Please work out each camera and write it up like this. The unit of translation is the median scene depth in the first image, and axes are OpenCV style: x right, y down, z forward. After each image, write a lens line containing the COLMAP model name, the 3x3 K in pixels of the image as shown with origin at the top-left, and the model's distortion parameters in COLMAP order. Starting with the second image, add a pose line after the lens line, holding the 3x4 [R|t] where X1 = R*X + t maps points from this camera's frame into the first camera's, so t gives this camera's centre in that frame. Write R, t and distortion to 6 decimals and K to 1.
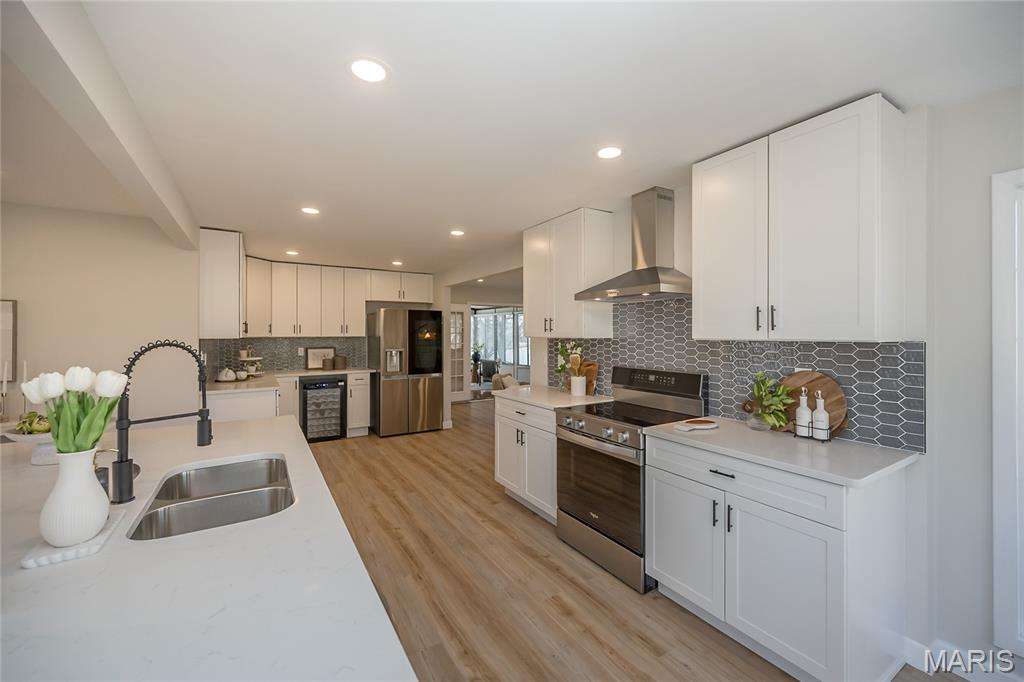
lens RADIAL K [[413.2, 0, 498.0], [0, 413.2, 336.2], [0, 0, 1]] dist [0.000493, 0.000027]
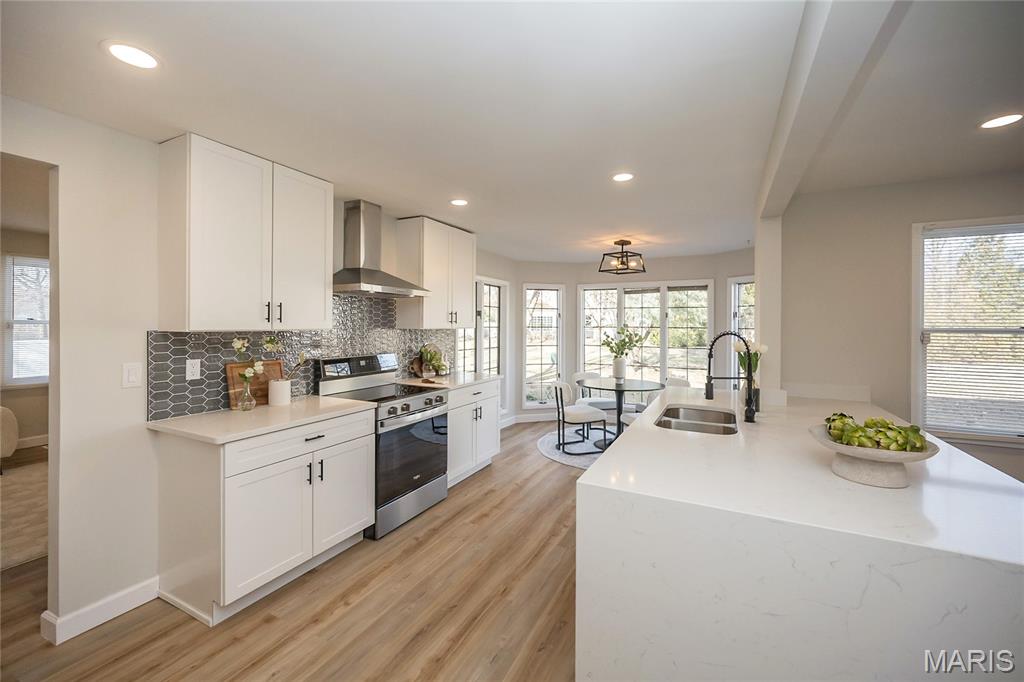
lens RADIAL K [[412.2, 0, 521.2], [0, 412.2, 323.4], [0, 0, 1]] dist [0.000512, 0.000044]
pose [[-0.549014, 0.004276, 0.835802, -0.670960], [0.004607, 0.999987, -0.002090, -0.002137], [-0.835800, 0.002703, -0.549027, 1.013442]]
